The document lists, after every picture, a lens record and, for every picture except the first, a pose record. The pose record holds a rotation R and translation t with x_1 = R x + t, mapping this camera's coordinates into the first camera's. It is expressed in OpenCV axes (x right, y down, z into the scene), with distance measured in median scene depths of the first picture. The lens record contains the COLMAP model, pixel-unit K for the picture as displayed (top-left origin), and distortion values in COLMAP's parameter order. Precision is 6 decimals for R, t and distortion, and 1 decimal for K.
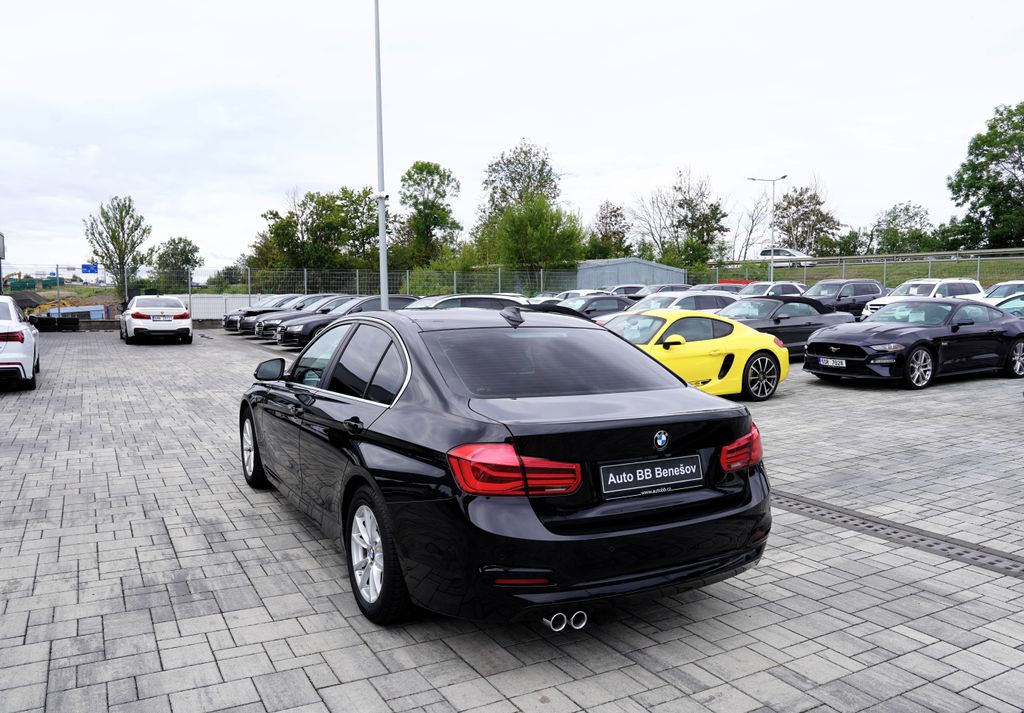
lens RADIAL K [[768.8, 0, 533.0], [0, 768.8, 330.7], [0, 0, 1]] dist [-0.094845, 0.048363]
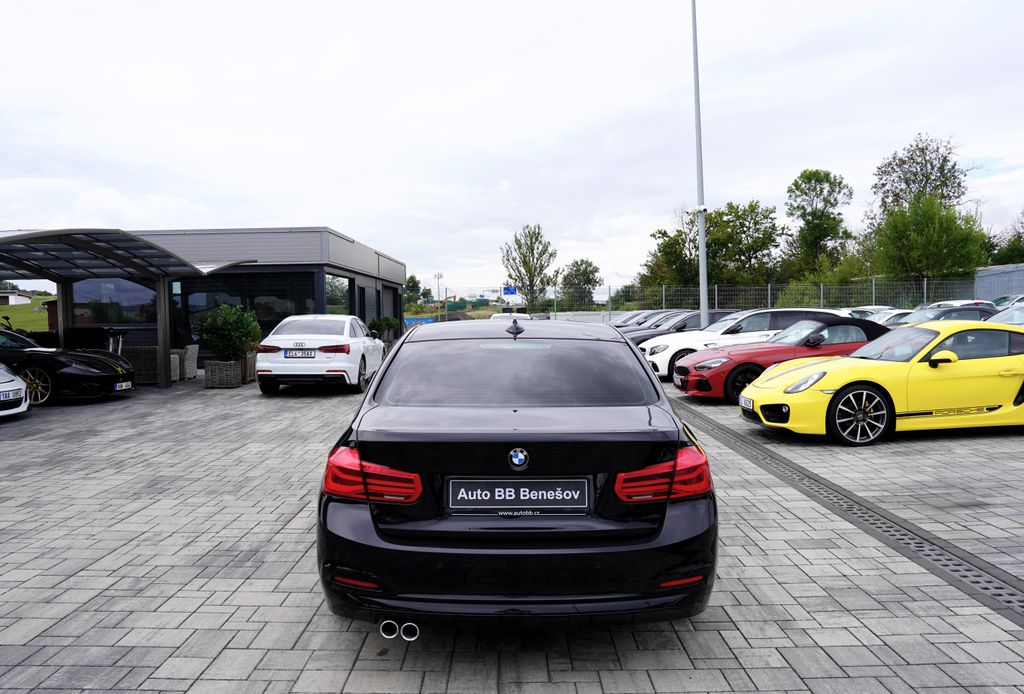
lens RADIAL K [[771.7, 0, 535.5], [0, 771.7, 339.9], [0, 0, 1]] dist [-0.084444, 0.029962]
pose [[0.874794, 0.000847, -0.484494, 0.184577], [-0.005194, 0.999957, -0.007628, 0.001748], [0.484467, 0.009190, 0.874761, 0.055689]]
